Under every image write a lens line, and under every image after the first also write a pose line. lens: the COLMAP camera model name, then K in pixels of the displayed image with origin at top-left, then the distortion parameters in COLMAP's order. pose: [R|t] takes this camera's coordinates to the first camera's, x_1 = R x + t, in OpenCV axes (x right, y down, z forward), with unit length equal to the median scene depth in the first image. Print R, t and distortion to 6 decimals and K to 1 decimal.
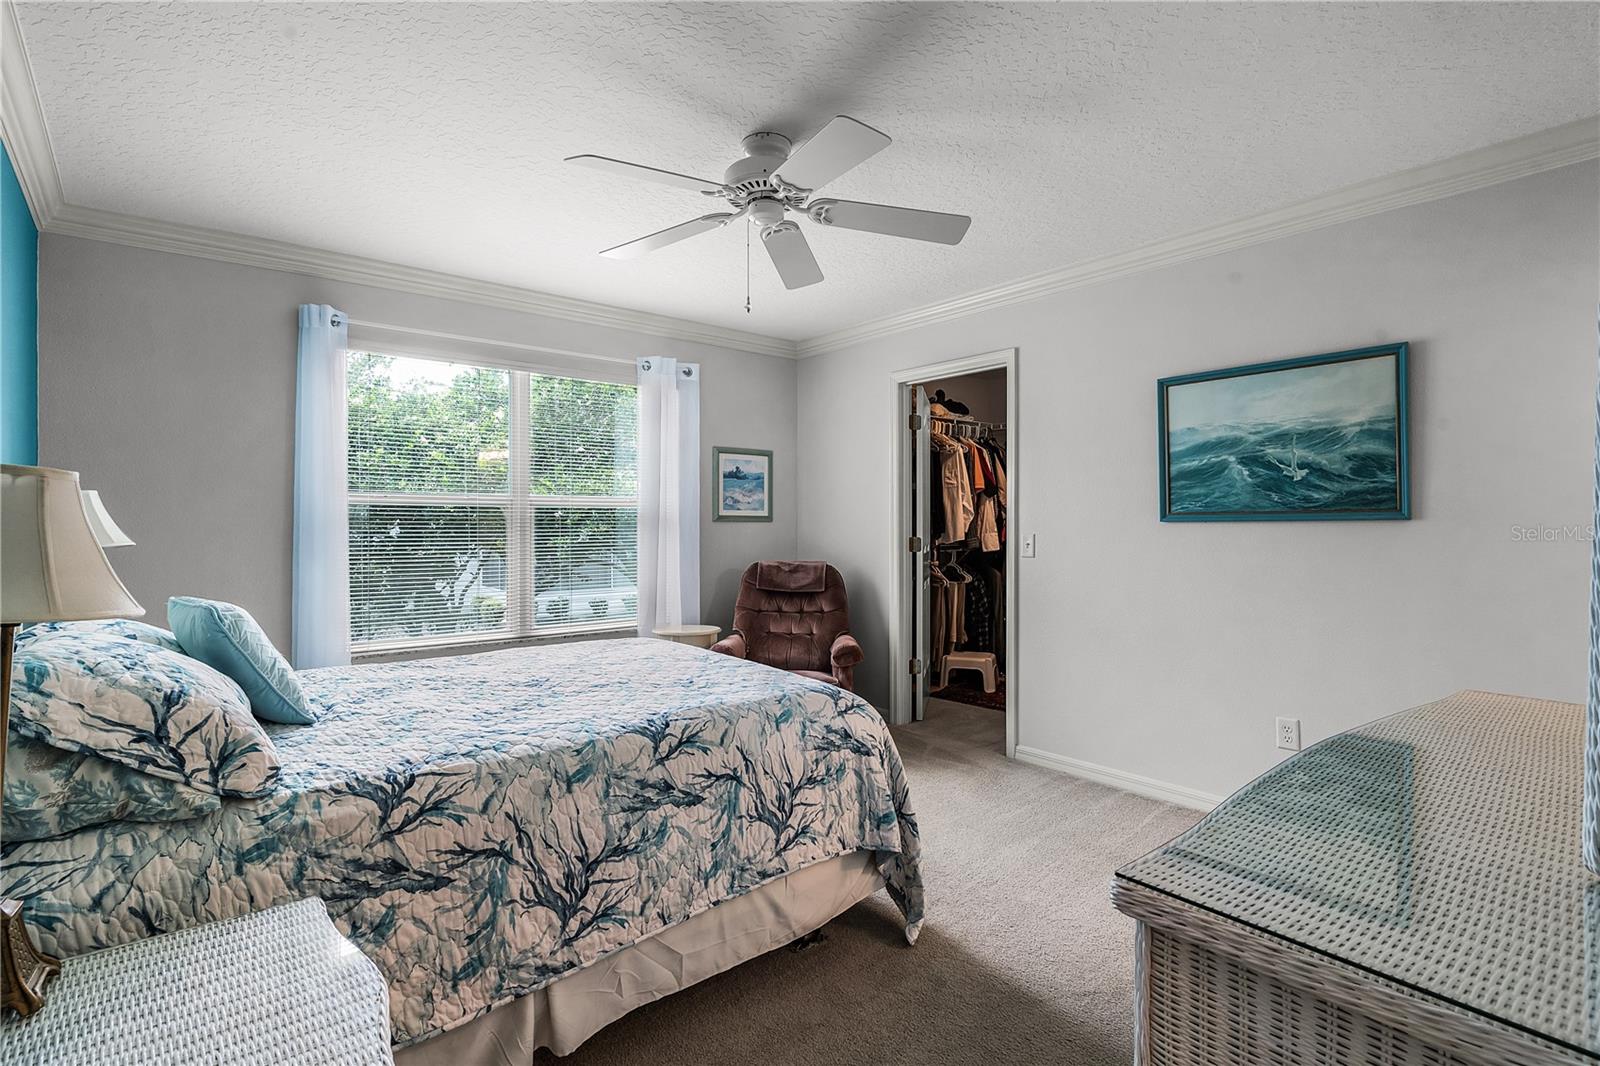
lens RADIAL K [[769.8, 0, 795.0], [0, 769.8, 527.4], [0, 0, 1]] dist [0.001878, -0.000657]
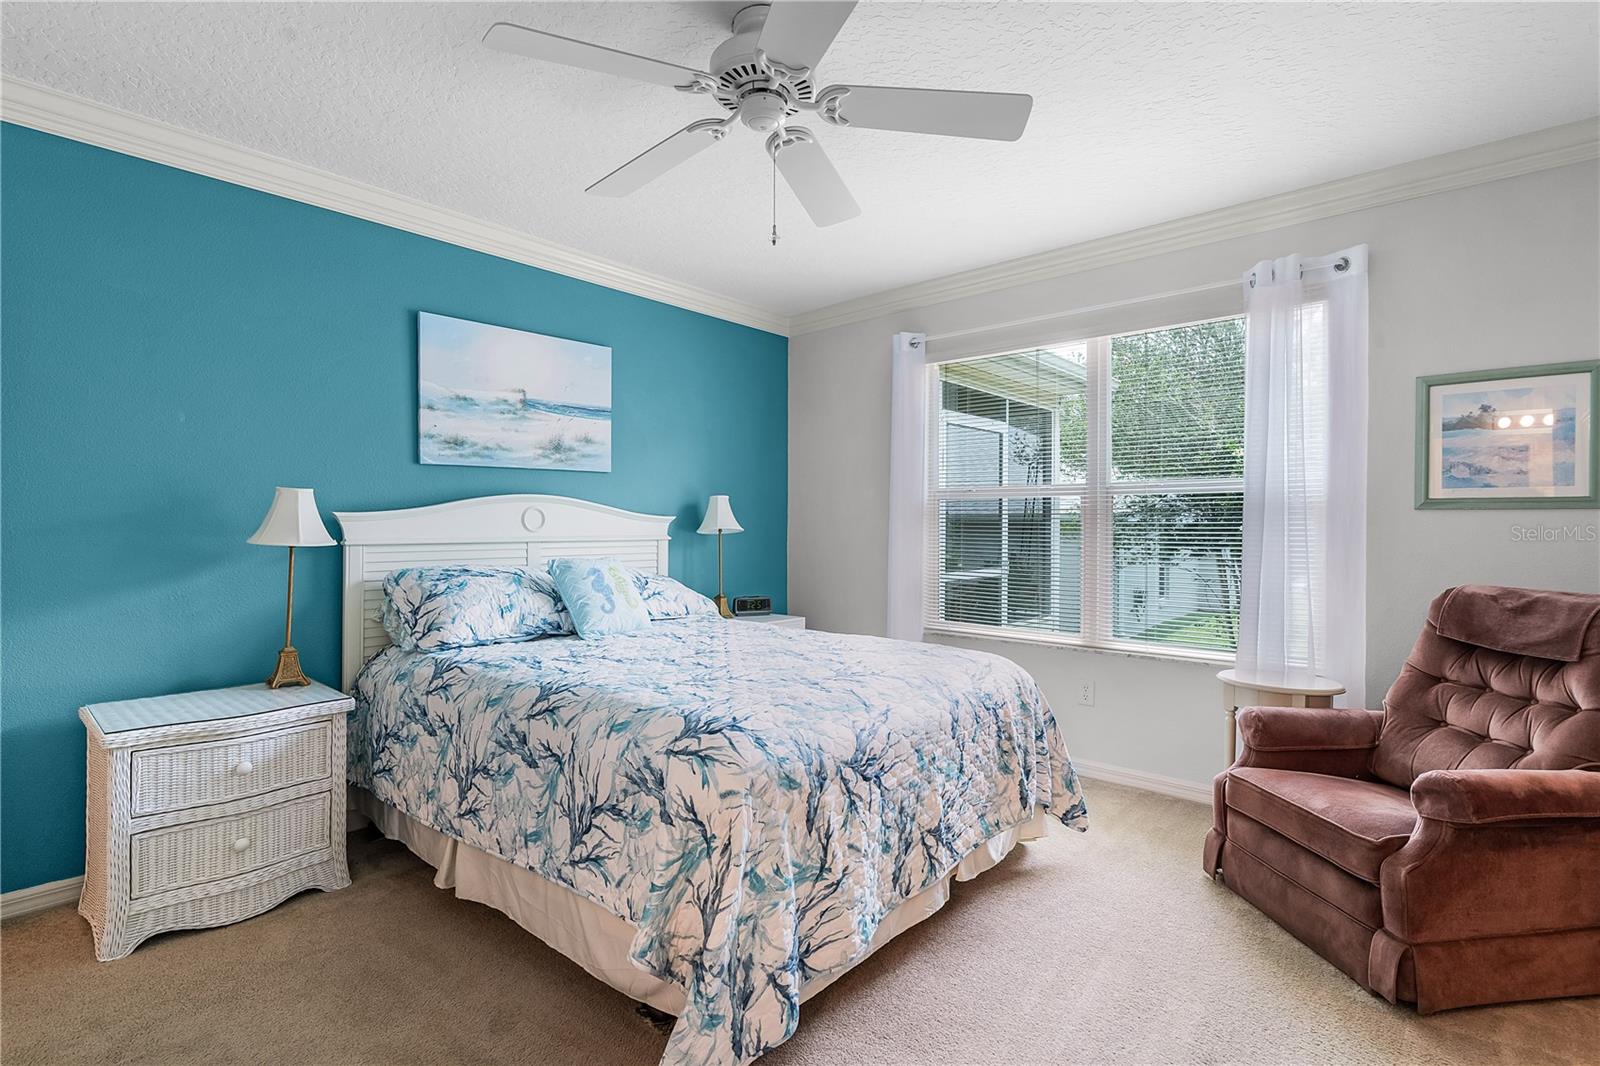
lens RADIAL K [[769.8, 0, 796.4], [0, 769.8, 527.7], [0, 0, 1]] dist [0.001878, -0.000657]
pose [[0.155694, 0.004353, -0.987796, 0.864499], [-0.007745, 0.999965, 0.003186, 0.016713], [0.987775, 0.007154, 0.155723, 1.045089]]
